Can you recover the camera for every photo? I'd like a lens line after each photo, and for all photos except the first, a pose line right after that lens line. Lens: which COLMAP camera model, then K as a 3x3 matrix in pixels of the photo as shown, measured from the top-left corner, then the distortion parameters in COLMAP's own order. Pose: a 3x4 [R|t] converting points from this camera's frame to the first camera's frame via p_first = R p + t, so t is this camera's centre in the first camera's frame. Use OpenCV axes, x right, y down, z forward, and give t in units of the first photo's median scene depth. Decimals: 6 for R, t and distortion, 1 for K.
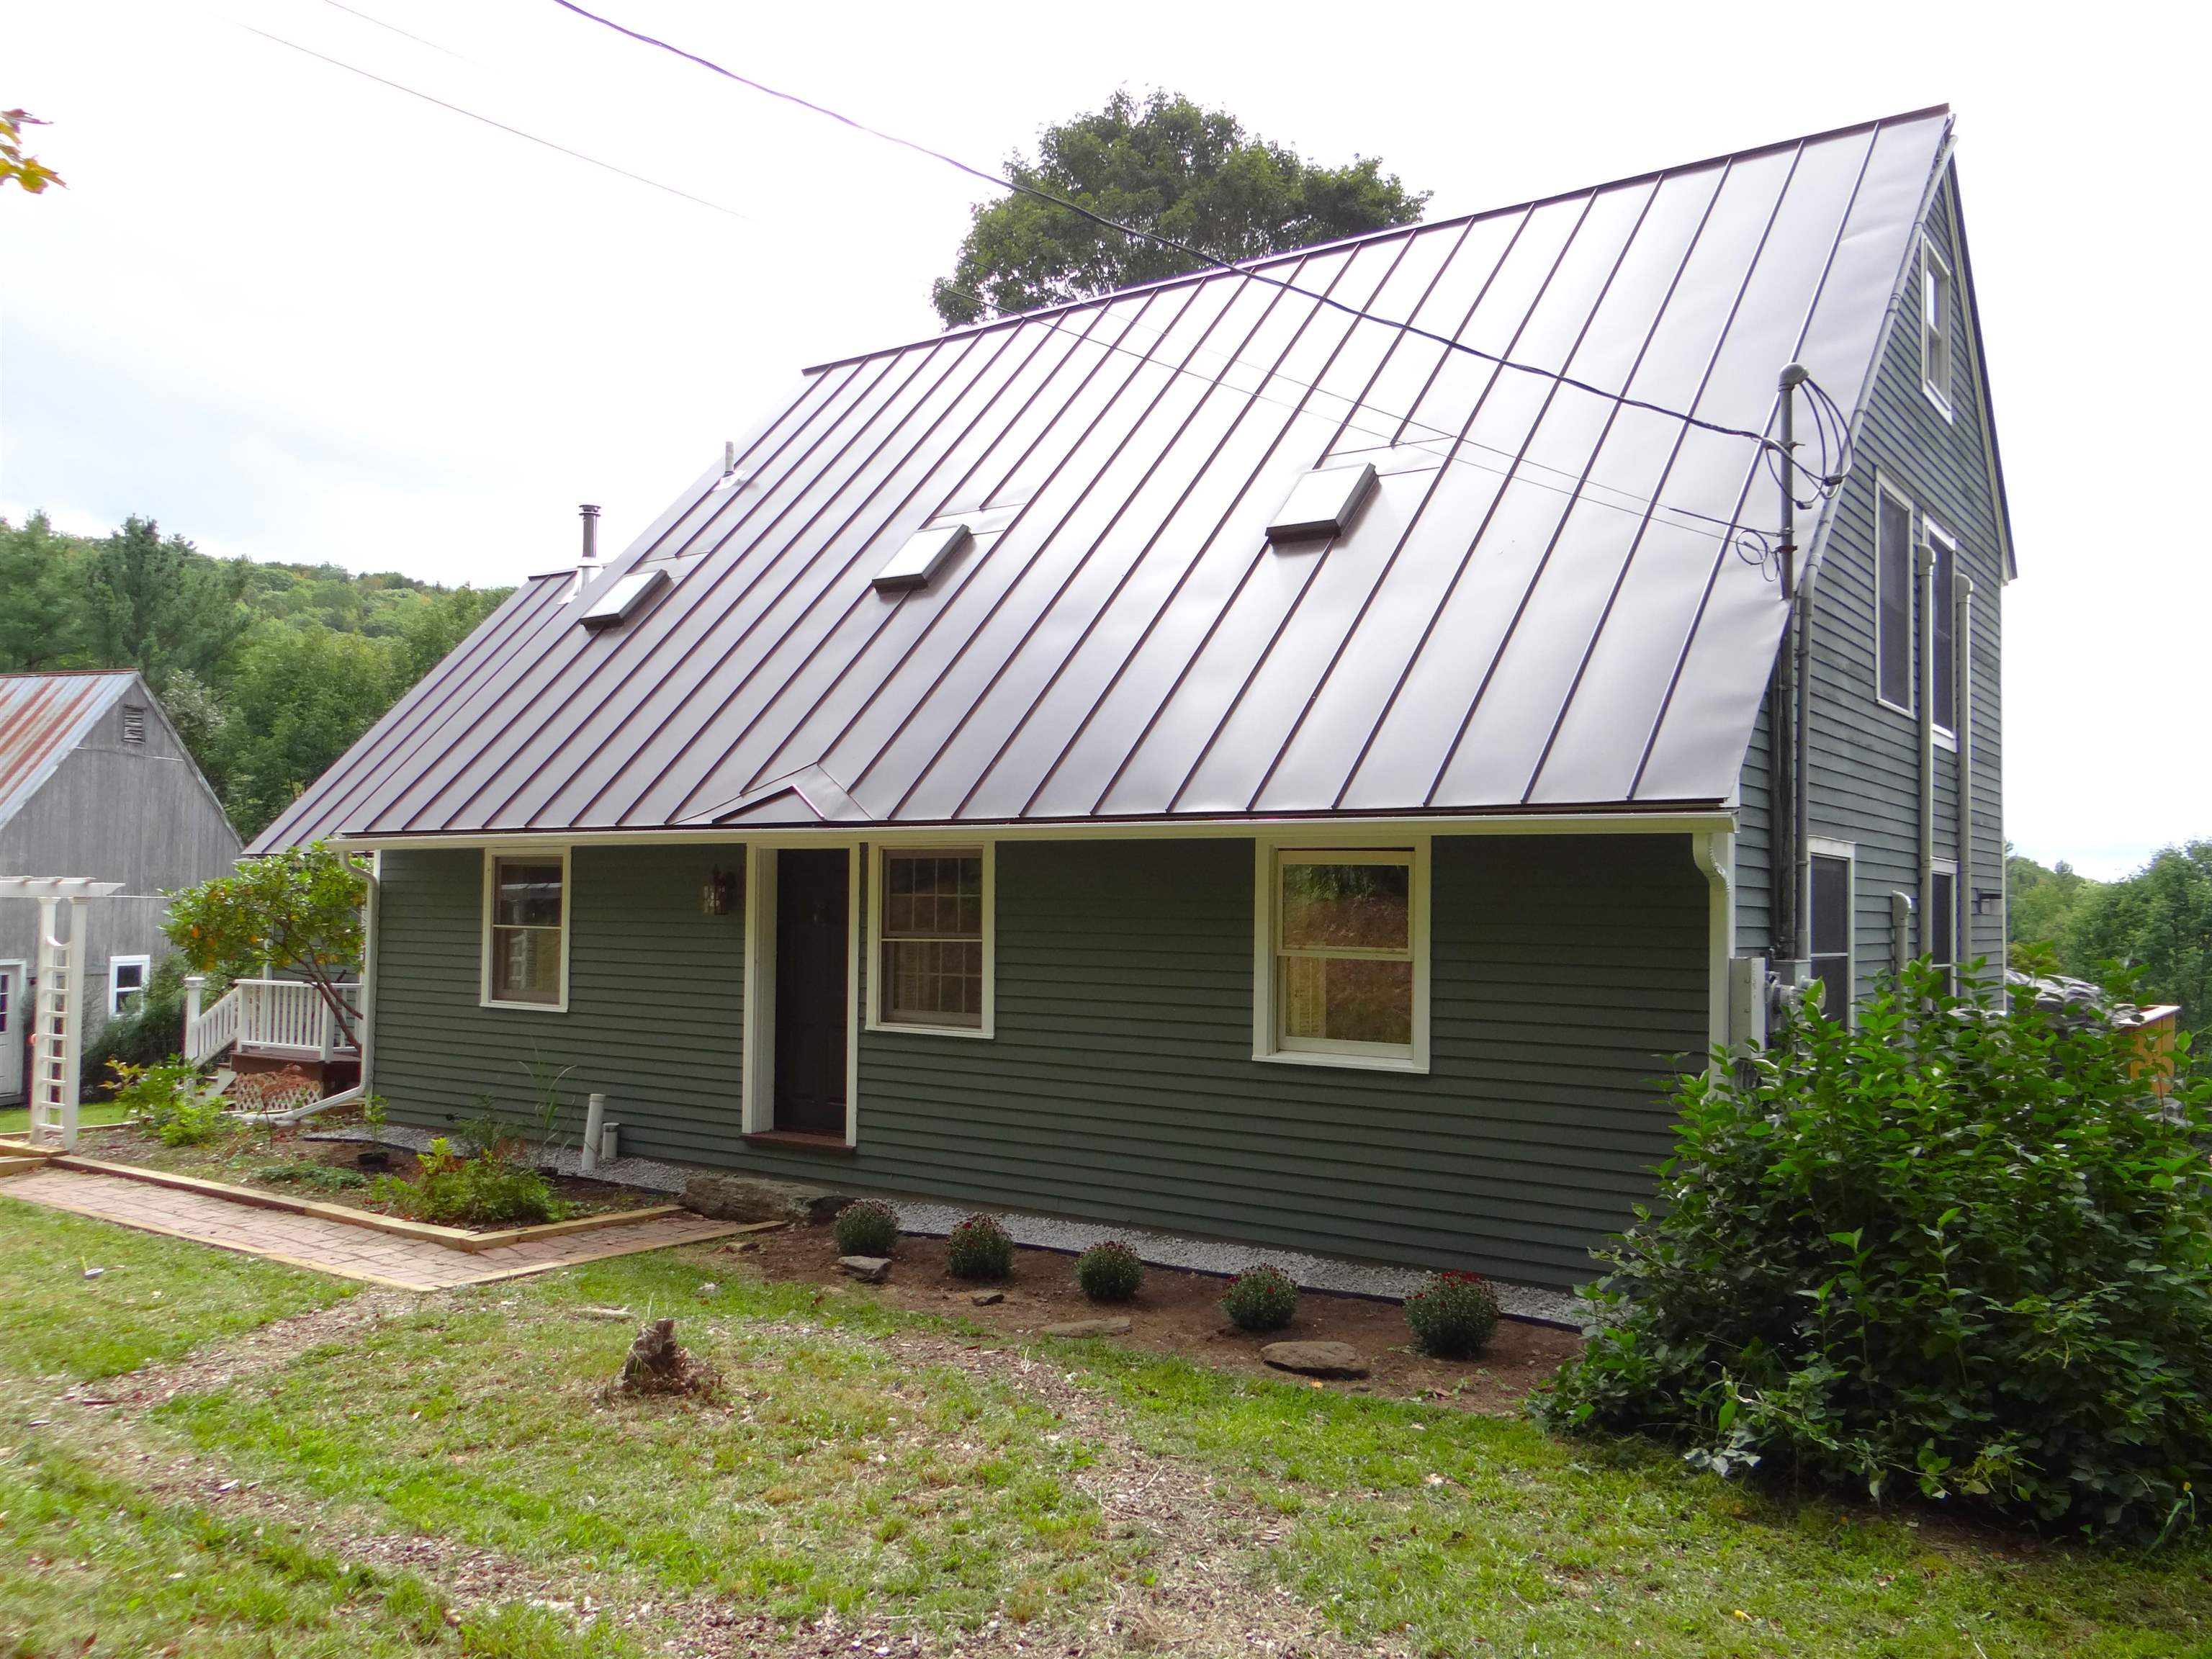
lens RADIAL K [[1779.7, 0, 1093.6], [0, 1779.7, 826.5], [0, 0, 1]] dist [0.000179, -0.001895]
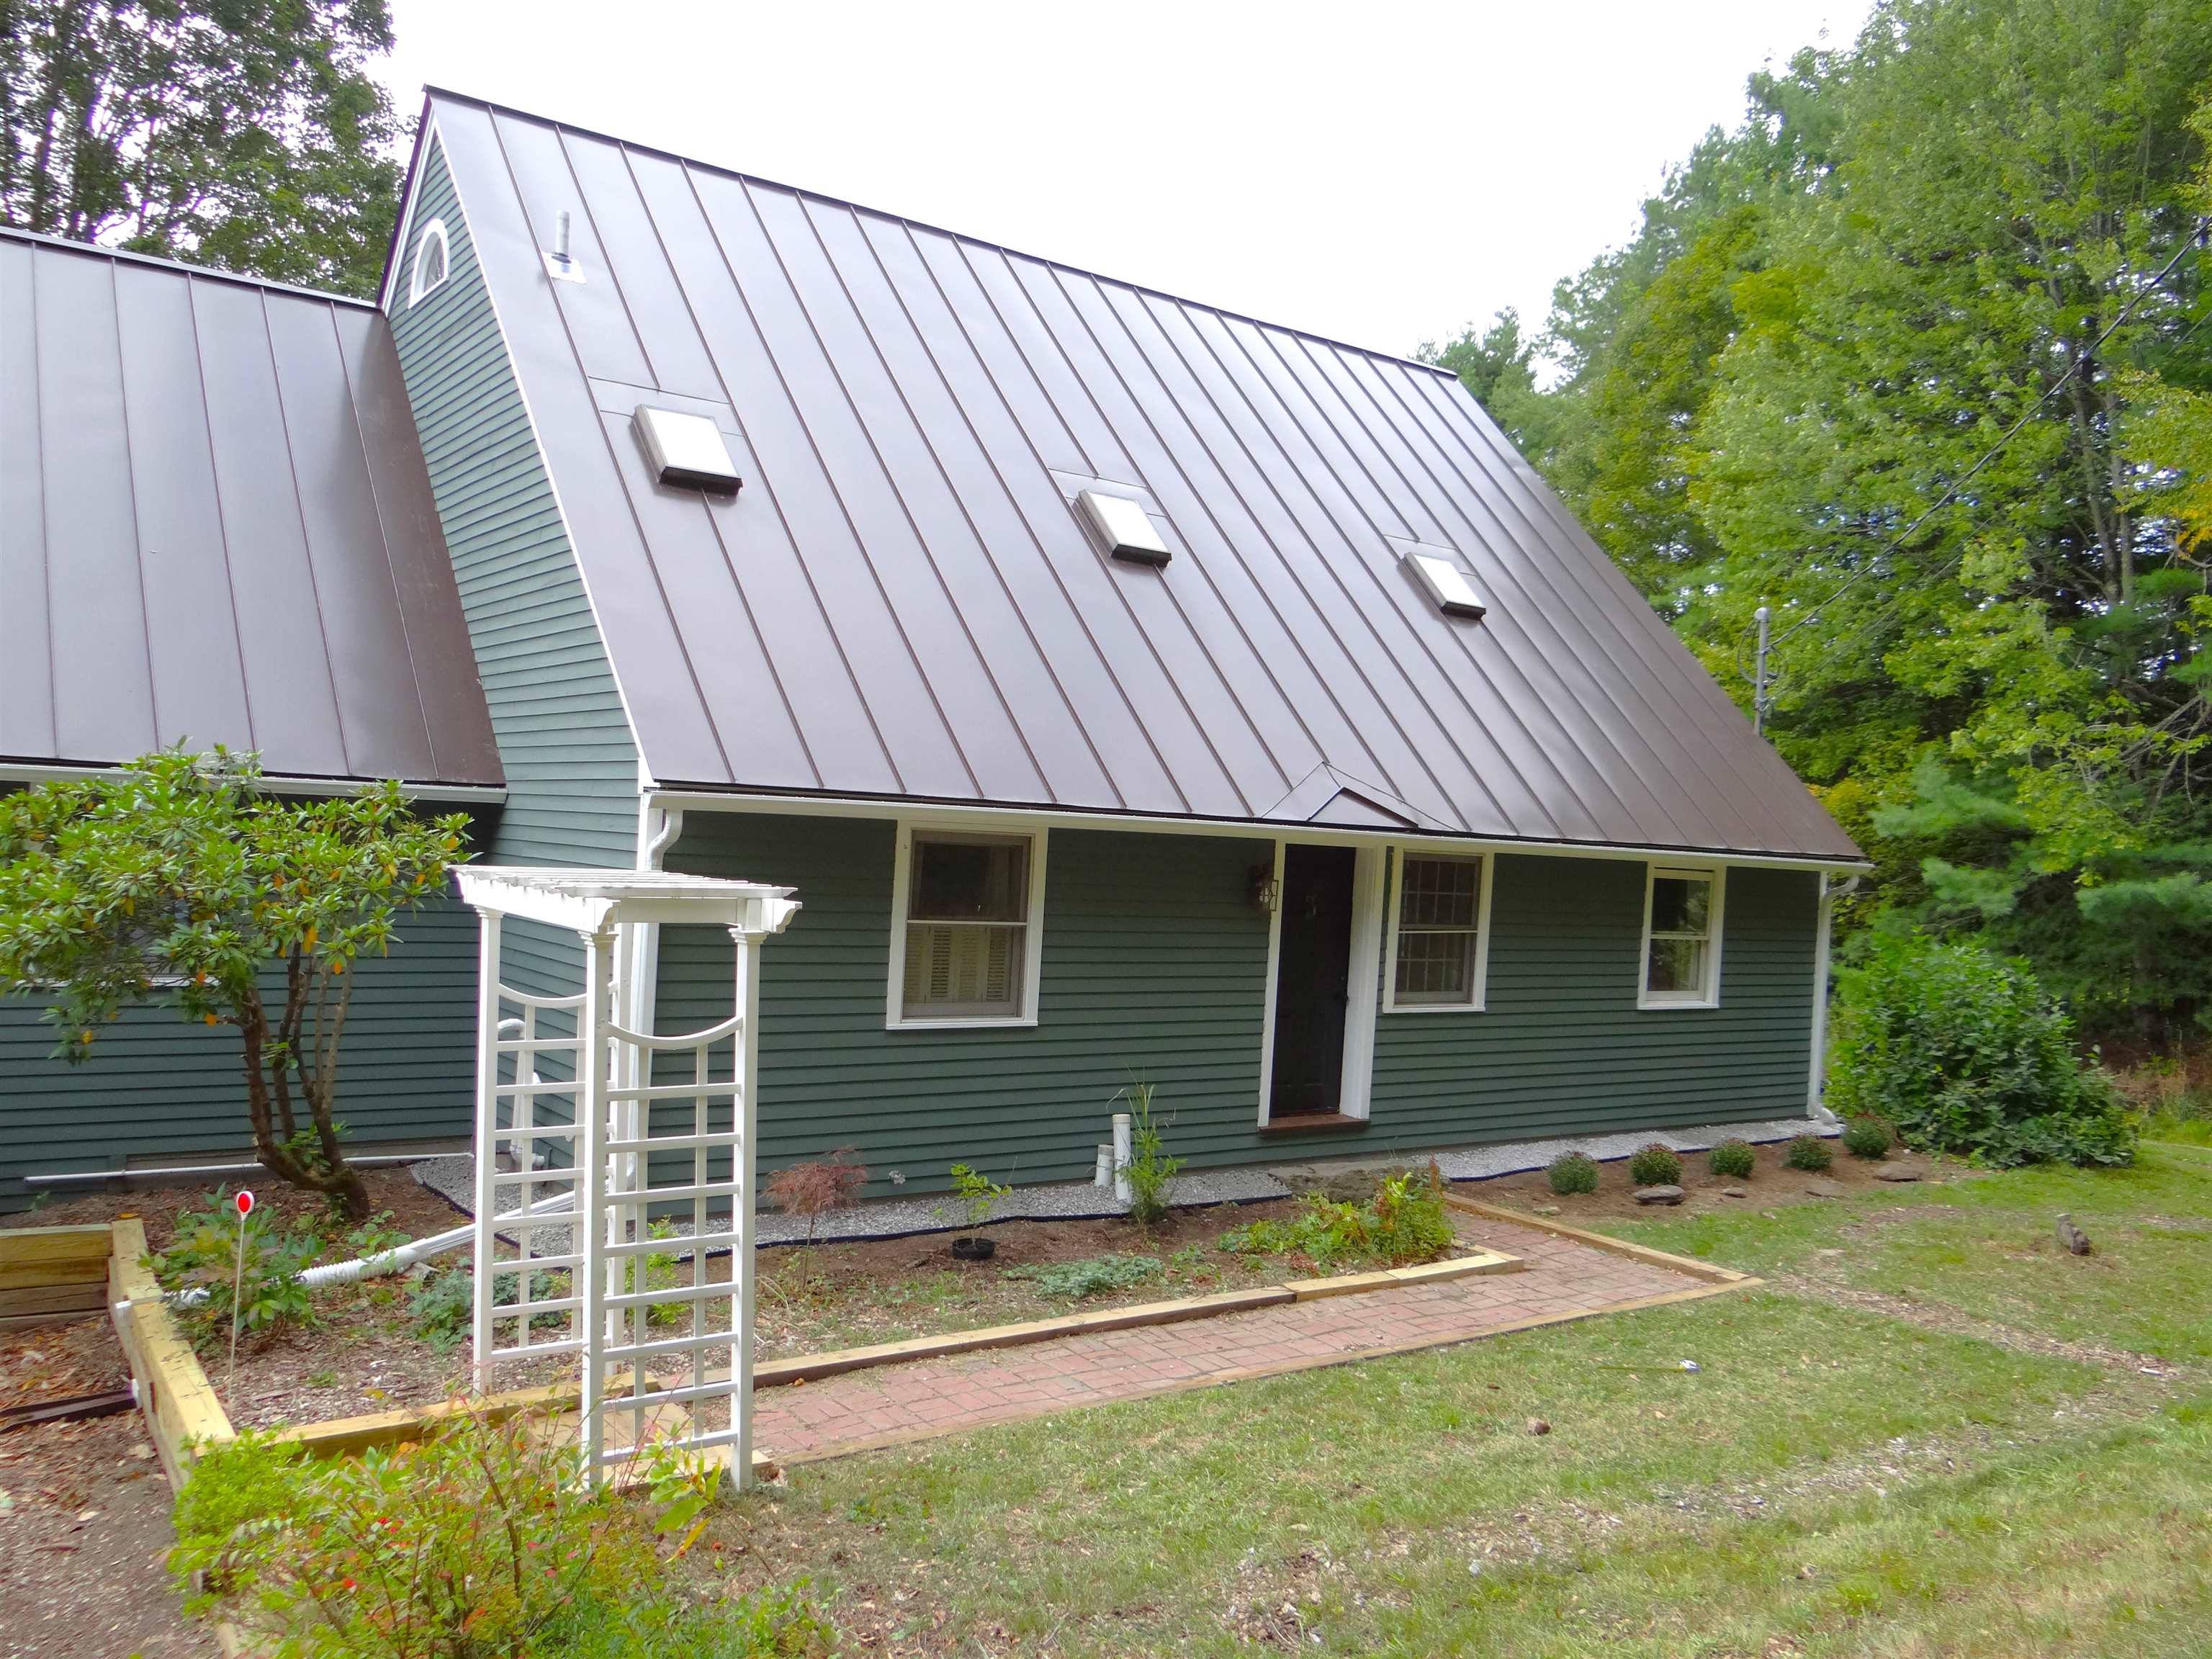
lens RADIAL K [[1737.3, 0, 1089.5], [0, 1737.3, 840.2], [0, 0, 1]] dist [-0.000555, -0.001439]
pose [[0.320055, -0.001556, 0.947398, -1.229776], [-0.091278, 0.995296, 0.032471, -0.011237], [-0.942992, -0.096869, 0.318407, 0.850992]]
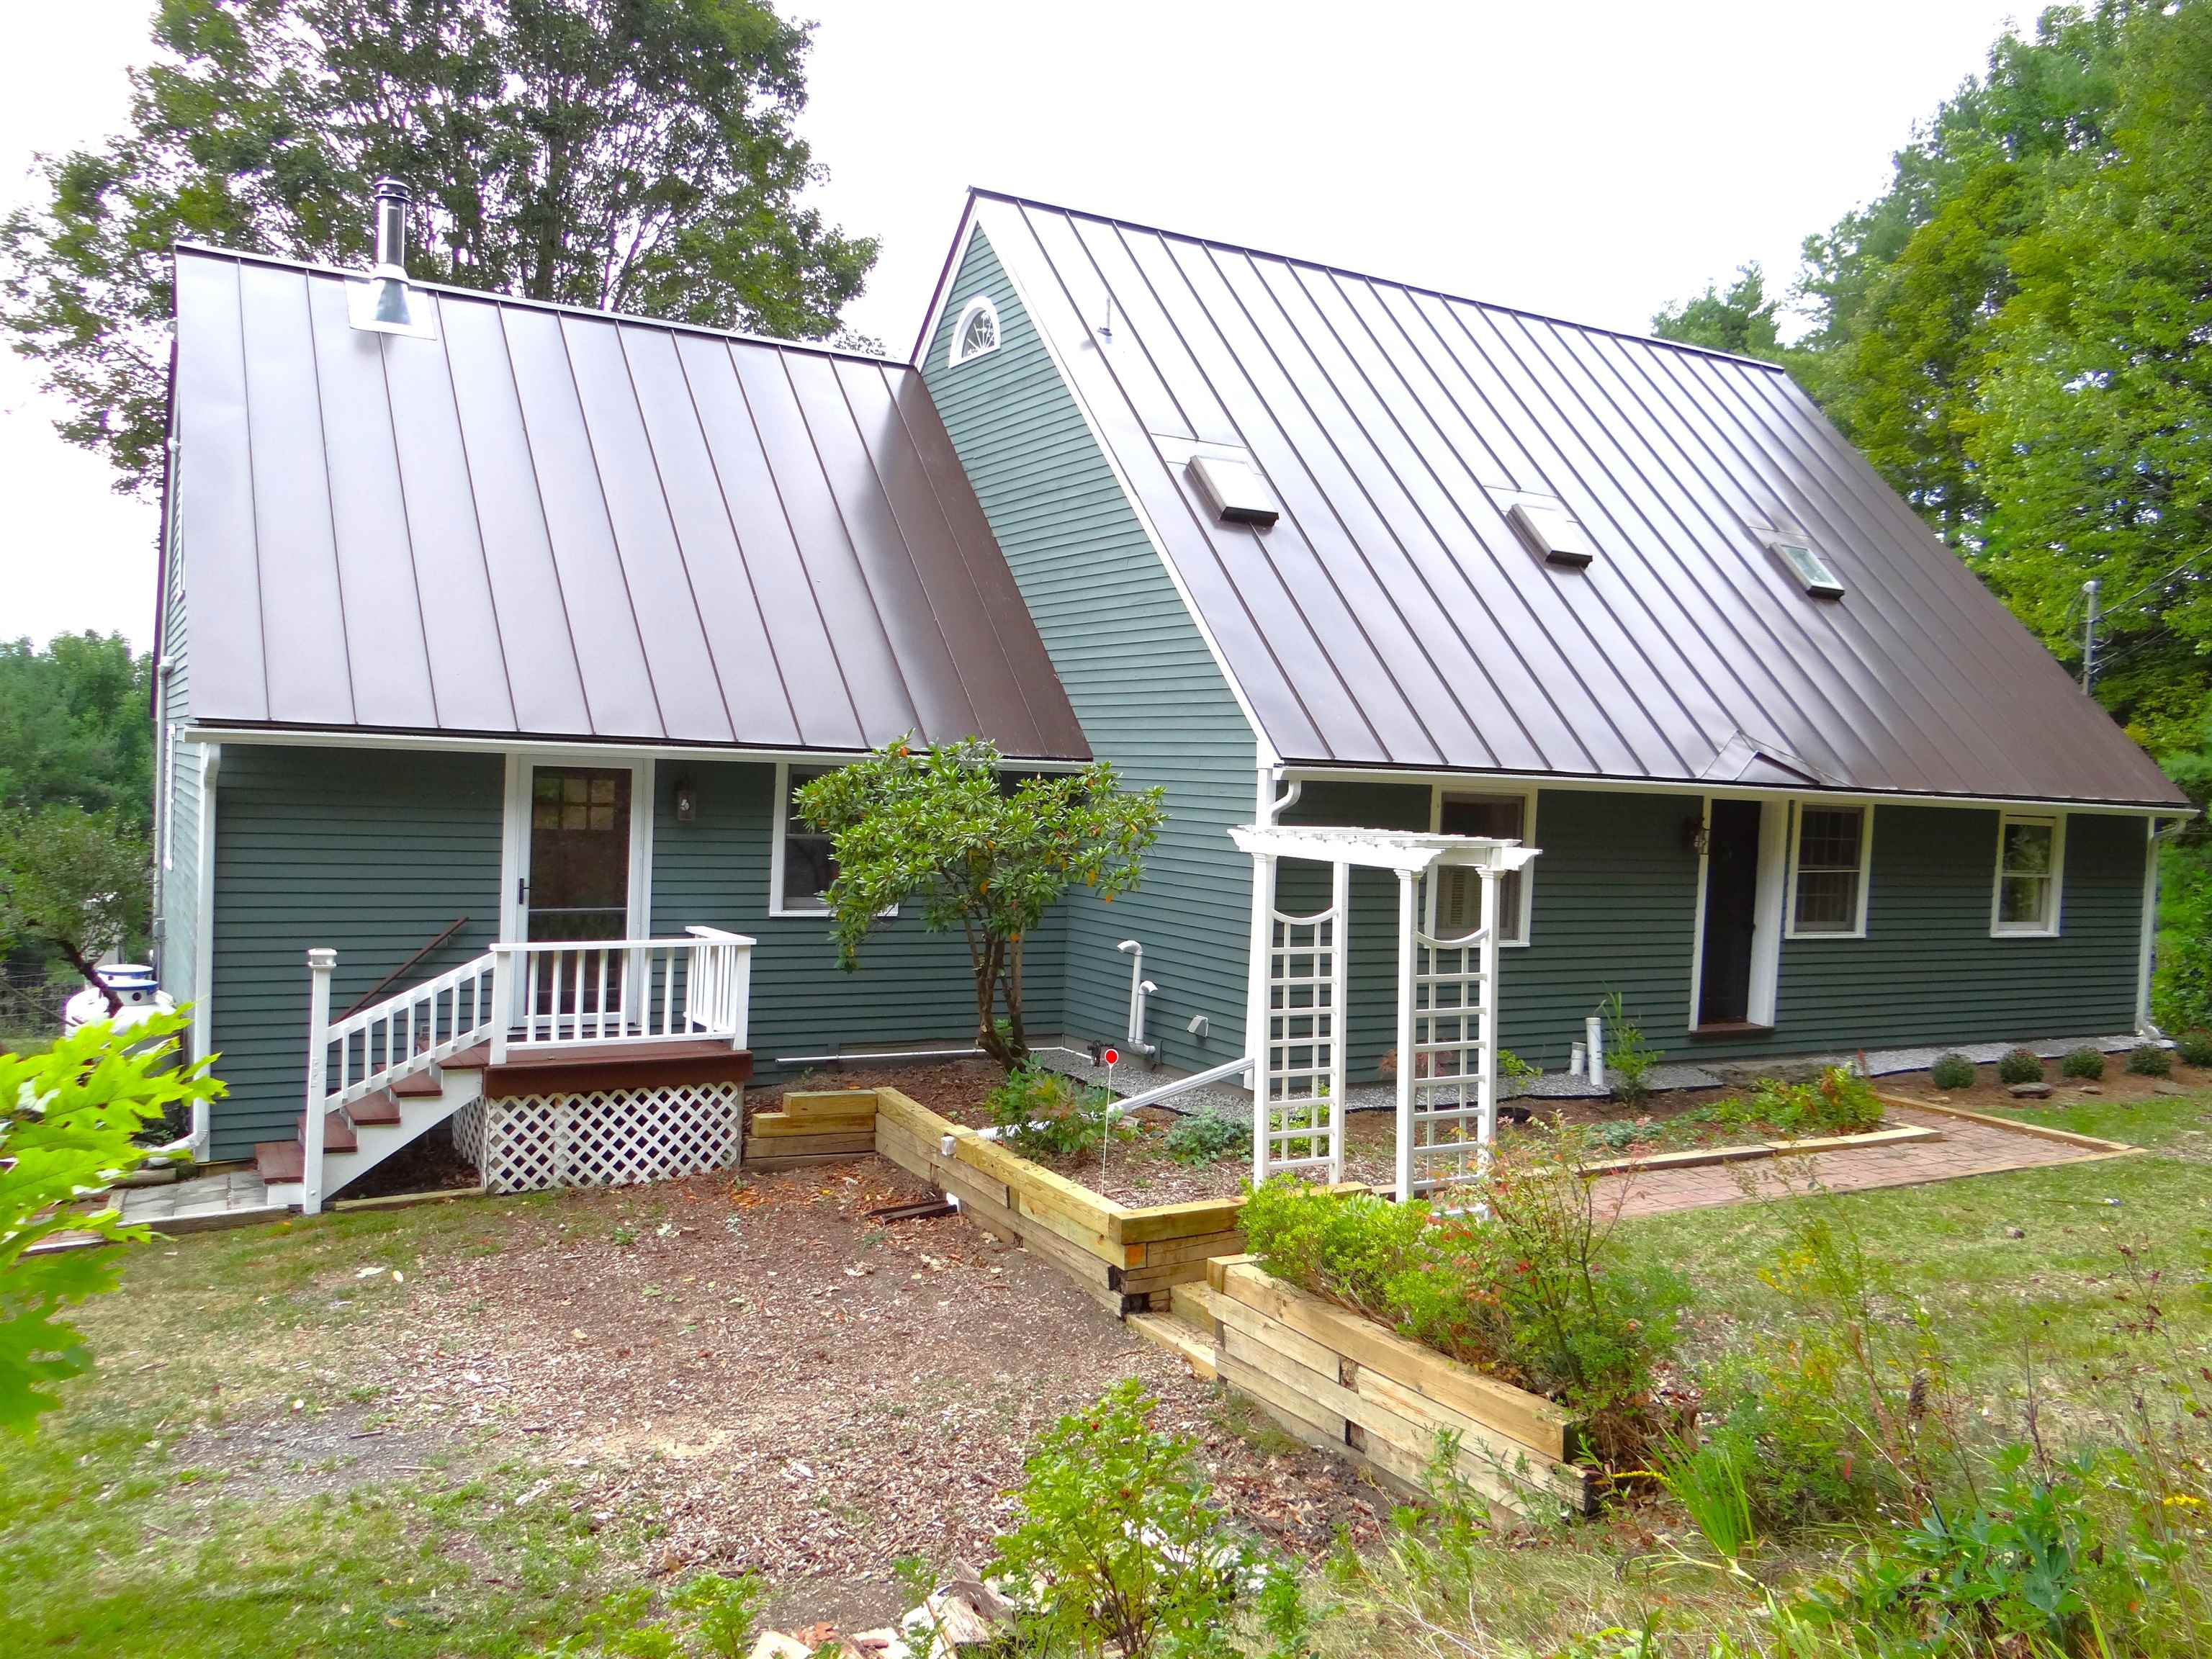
lens RADIAL K [[1731.1, 0, 1101.2], [0, 1731.1, 828.8], [0, 0, 1]] dist [0.001960, -0.002671]
pose [[0.410518, -0.026798, 0.911458, -1.538559], [-0.077482, 0.994928, 0.064149, -0.010837], [-0.908554, -0.096956, 0.406360, 0.960954]]
